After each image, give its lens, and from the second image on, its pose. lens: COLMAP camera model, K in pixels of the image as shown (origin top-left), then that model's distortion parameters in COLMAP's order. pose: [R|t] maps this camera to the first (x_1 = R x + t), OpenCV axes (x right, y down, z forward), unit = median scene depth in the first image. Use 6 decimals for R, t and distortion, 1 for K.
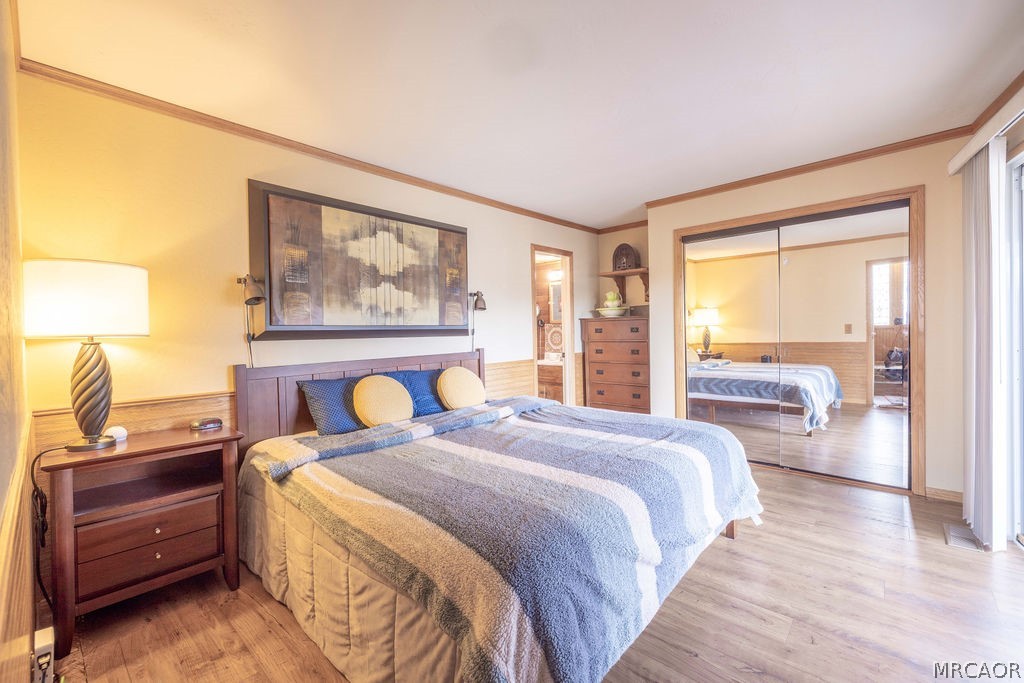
lens RADIAL K [[437.6, 0, 506.6], [0, 437.6, 337.8], [0, 0, 1]] dist [-0.000626, 0.000148]
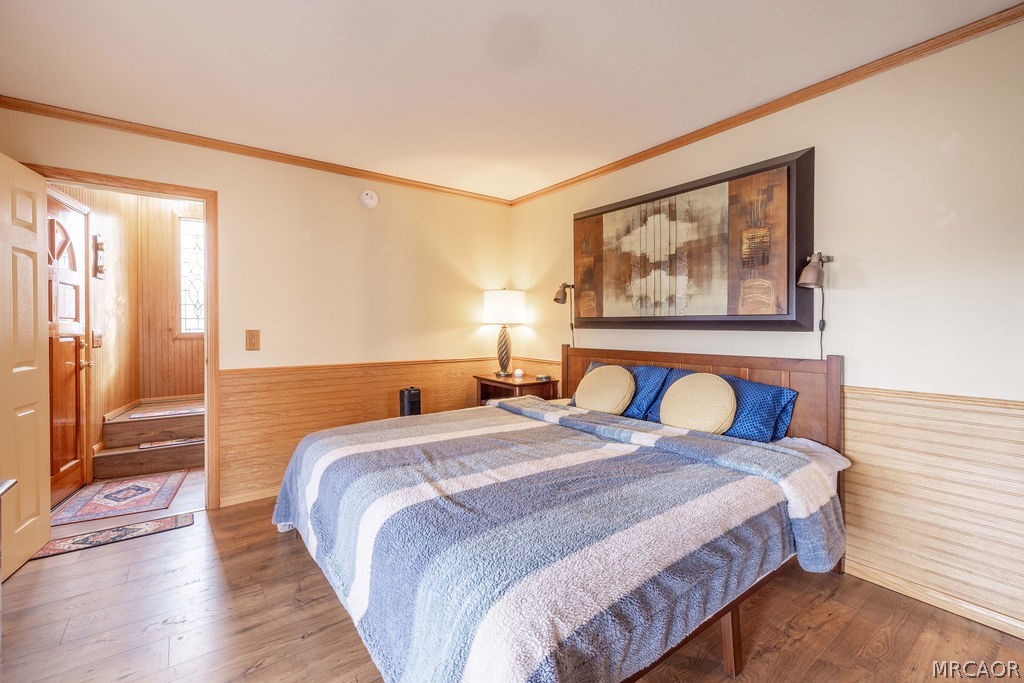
lens RADIAL K [[437.6, 0, 504.1], [0, 437.6, 333.8], [0, 0, 1]] dist [-0.000626, 0.000148]
pose [[-0.202782, 0.039797, -0.978415, 0.696404], [-0.007533, 0.999081, 0.042198, -0.028090], [0.979195, 0.015928, -0.202295, 0.871953]]
